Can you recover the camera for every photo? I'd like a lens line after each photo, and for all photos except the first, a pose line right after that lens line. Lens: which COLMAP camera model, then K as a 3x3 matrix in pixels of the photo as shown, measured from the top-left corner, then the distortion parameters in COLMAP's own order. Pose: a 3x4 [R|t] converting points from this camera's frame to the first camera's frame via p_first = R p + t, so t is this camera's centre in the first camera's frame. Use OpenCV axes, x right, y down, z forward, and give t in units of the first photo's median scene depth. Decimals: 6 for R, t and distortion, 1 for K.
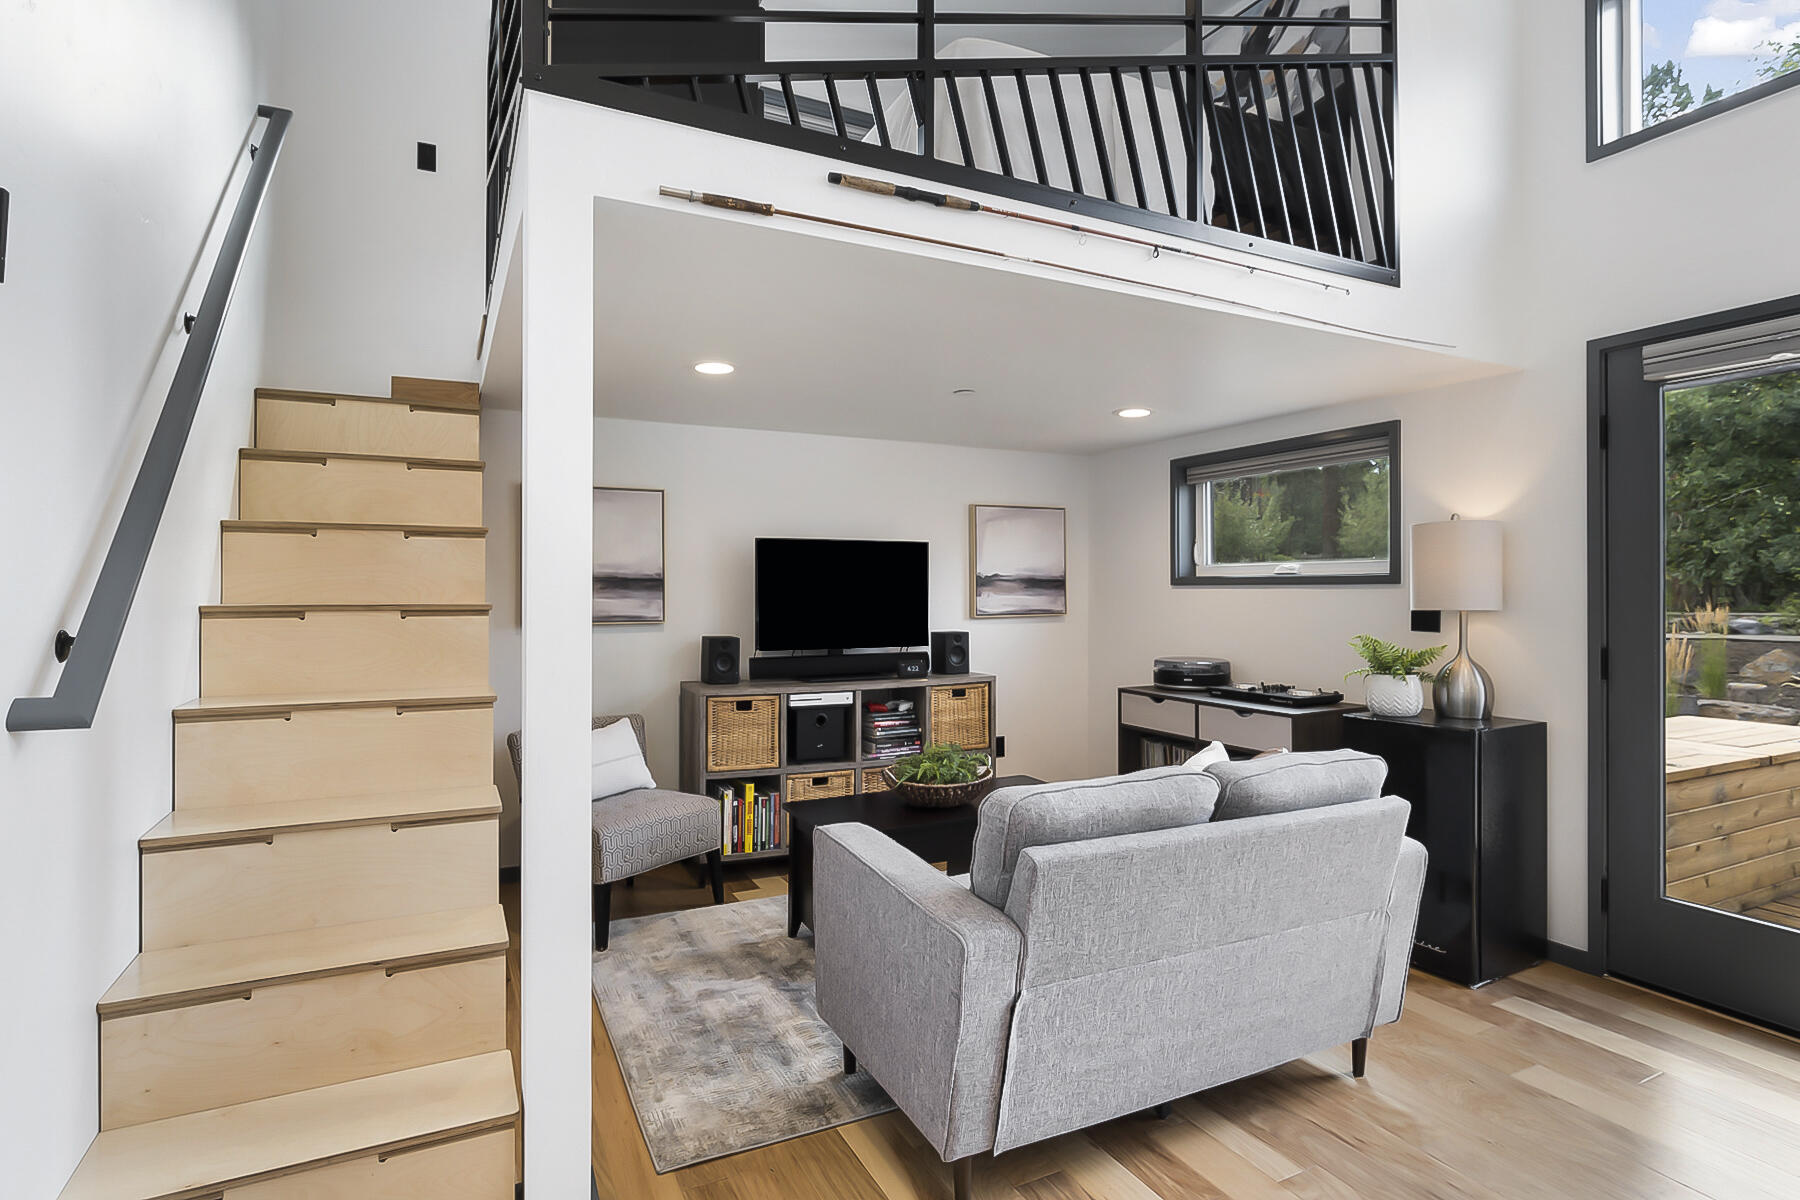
lens RADIAL K [[907.5, 0, 898.0], [0, 907.5, 584.4], [0, 0, 1]] dist [-0.017919, 0.003178]
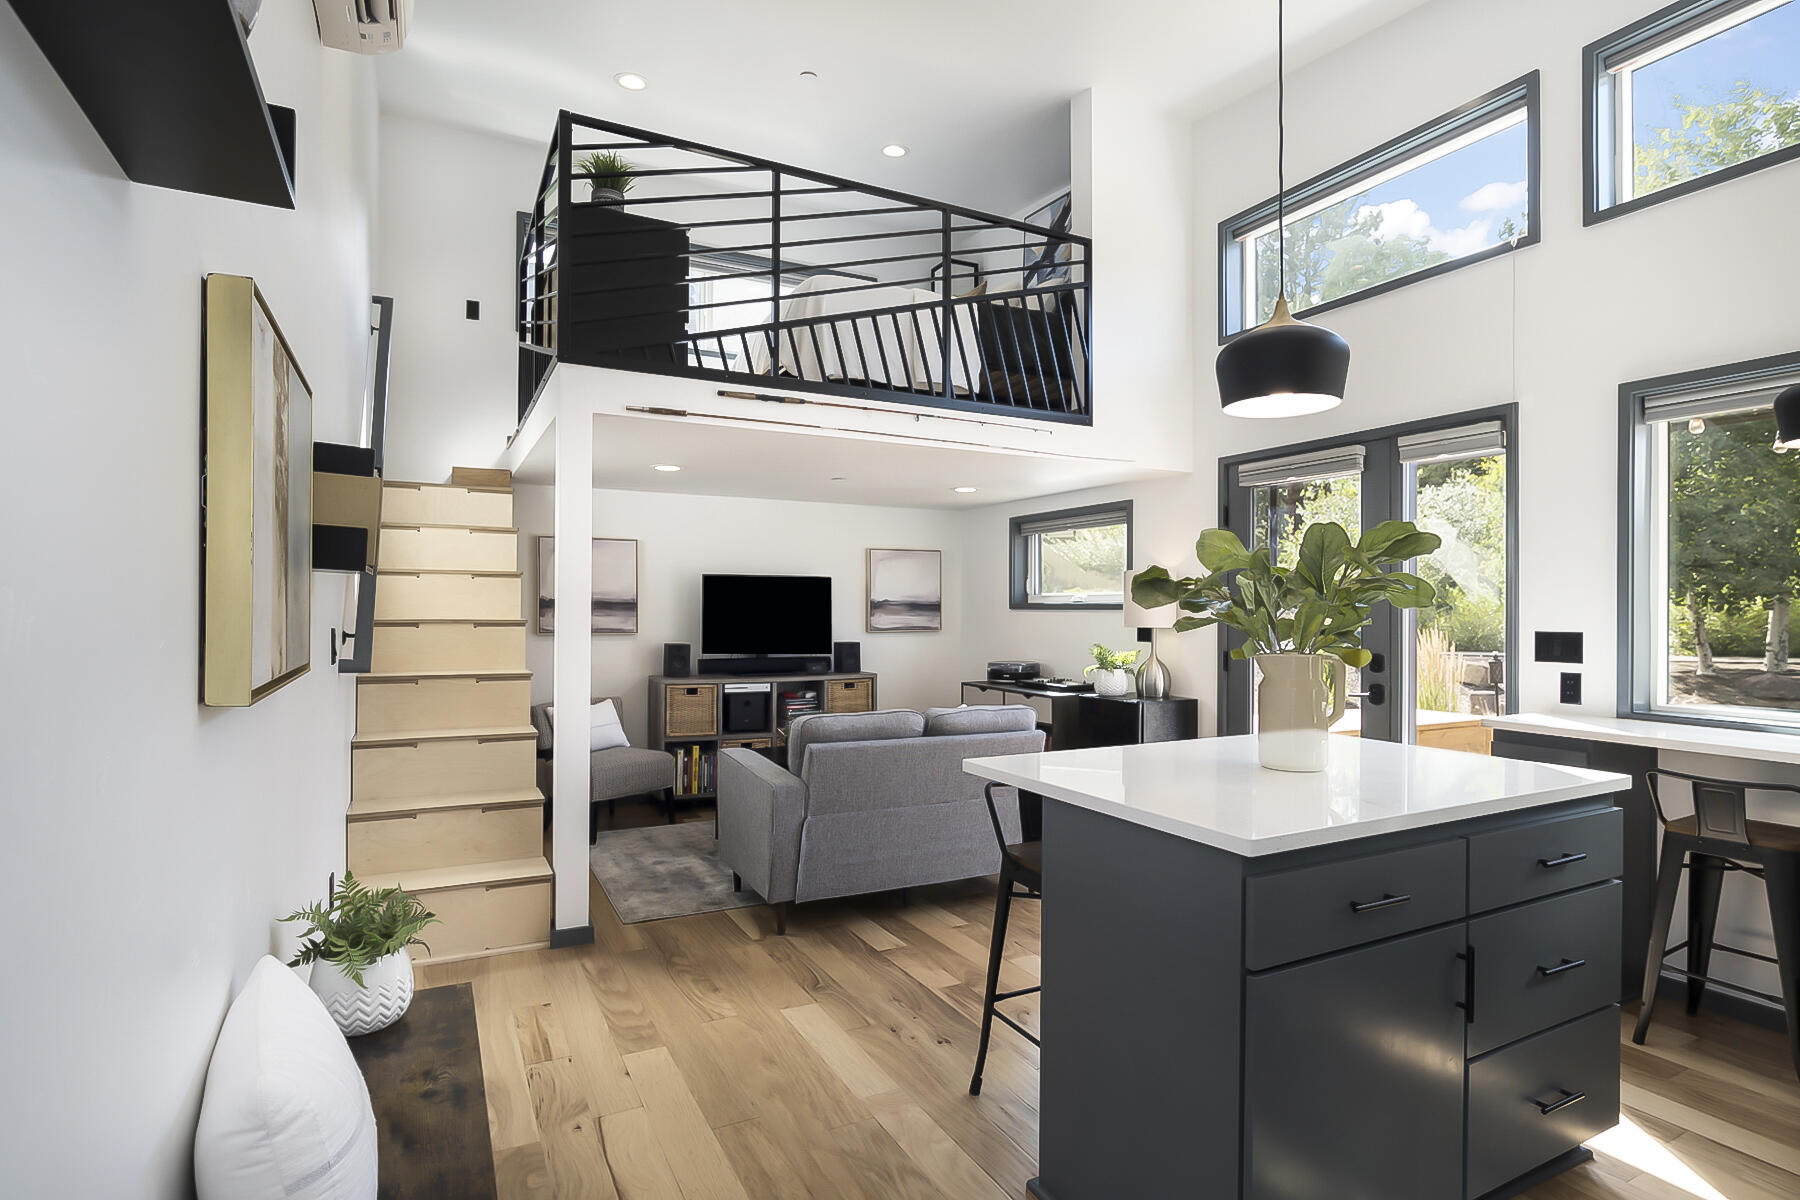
lens RADIAL K [[907.5, 0, 896.9], [0, 907.5, 610.5], [0, 0, 1]] dist [-0.017919, 0.003178]
pose [[0.999913, 0.006437, 0.011478, 0.168408], [-0.006523, 0.999951, 0.007462, -0.009206], [-0.011430, -0.007536, 0.999906, -0.539464]]
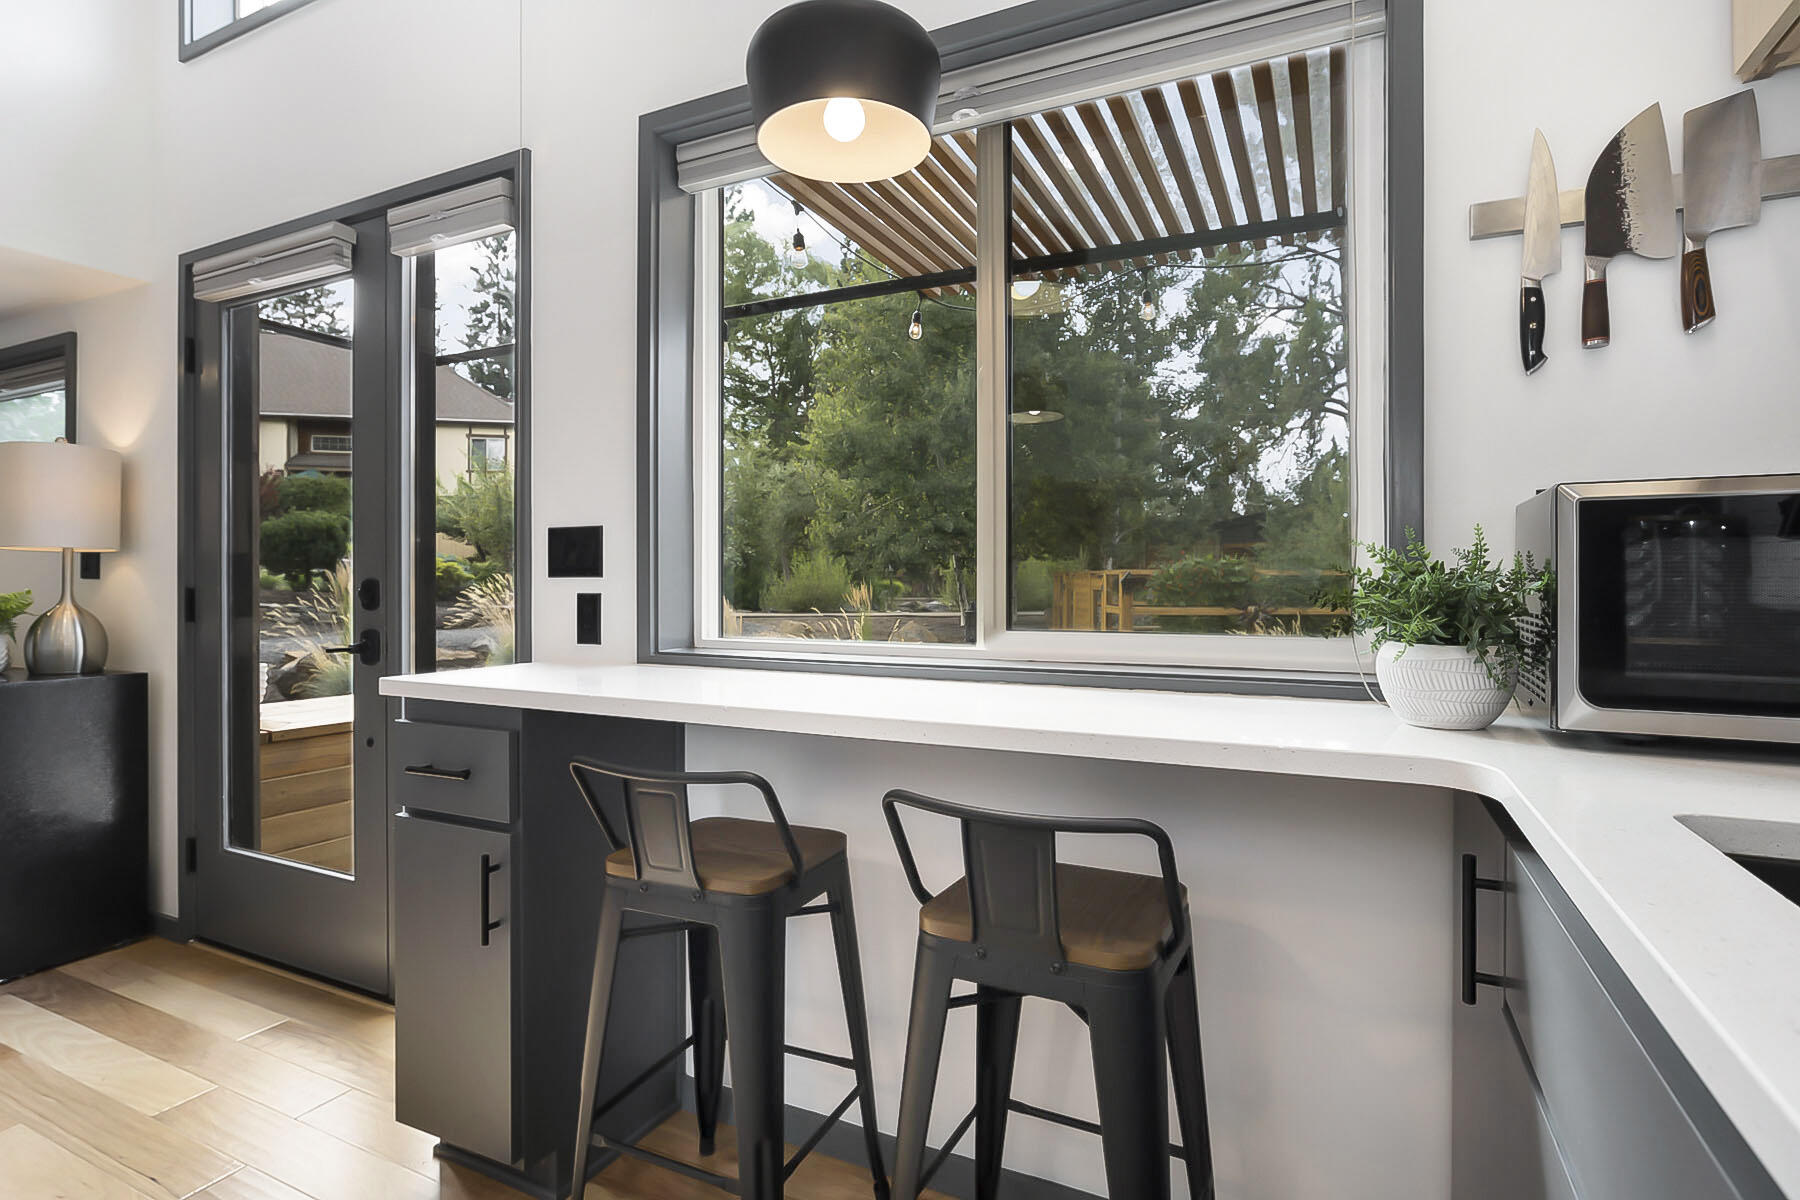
lens RADIAL K [[907.5, 0, 902.6], [0, 907.5, 573.7], [0, 0, 1]] dist [-0.017919, 0.003178]
pose [[0.796019, 0.009589, 0.605196, 0.733695], [-0.006376, 0.999952, -0.007458, 0.053299], [-0.605238, 0.002077, 0.796042, -0.160763]]
